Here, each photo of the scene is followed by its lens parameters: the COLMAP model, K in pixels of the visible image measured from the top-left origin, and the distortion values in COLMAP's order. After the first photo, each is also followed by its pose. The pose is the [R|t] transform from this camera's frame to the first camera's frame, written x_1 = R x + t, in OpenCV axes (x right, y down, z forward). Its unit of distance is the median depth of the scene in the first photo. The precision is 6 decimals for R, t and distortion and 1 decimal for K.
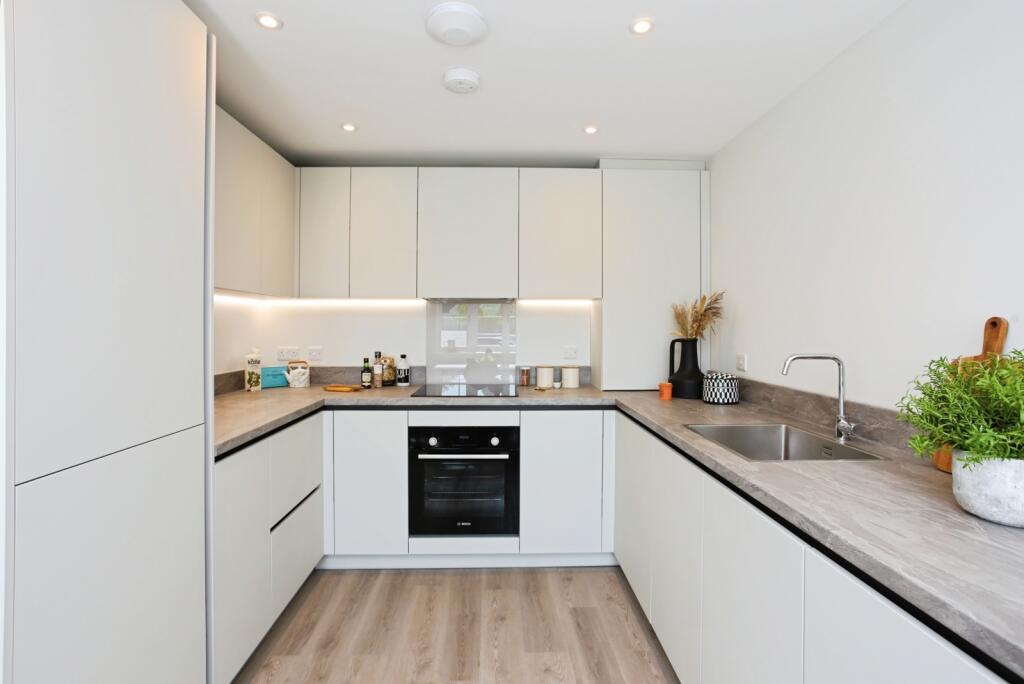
lens RADIAL K [[496.0, 0, 508.4], [0, 496.0, 327.3], [0, 0, 1]] dist [-0.060684, 0.030172]
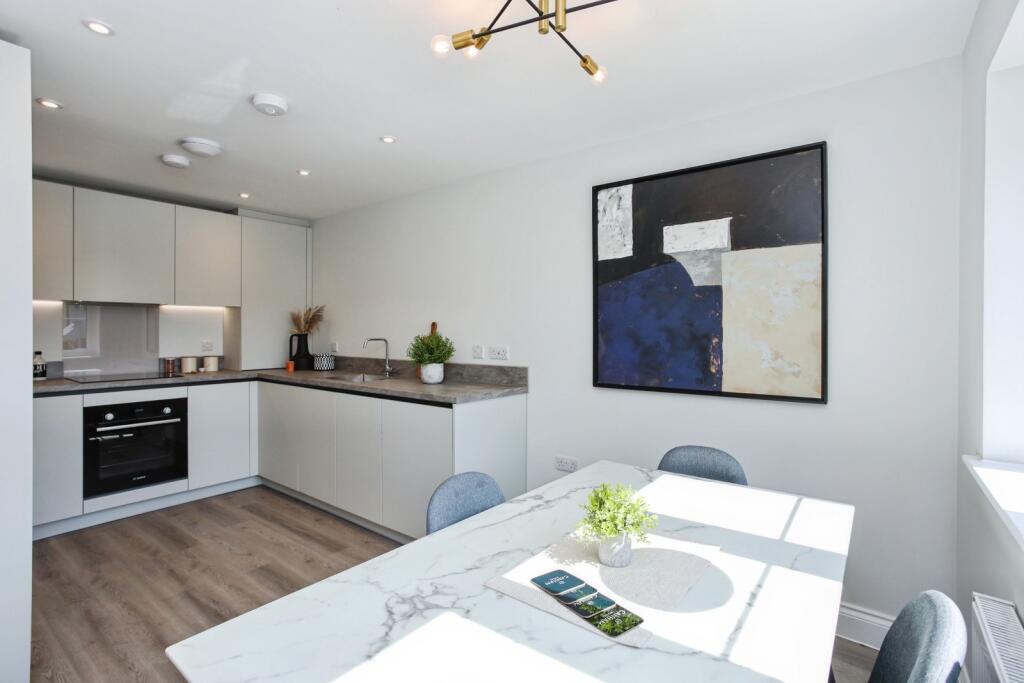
lens RADIAL K [[496.0, 0, 508.4], [0, 496.0, 326.8], [0, 0, 1]] dist [-0.060684, 0.030172]
pose [[0.642391, 0.006039, 0.766353, -0.441379], [0.001040, 0.999961, -0.008751, 0.014501], [-0.766376, 0.006418, 0.642360, -0.563516]]
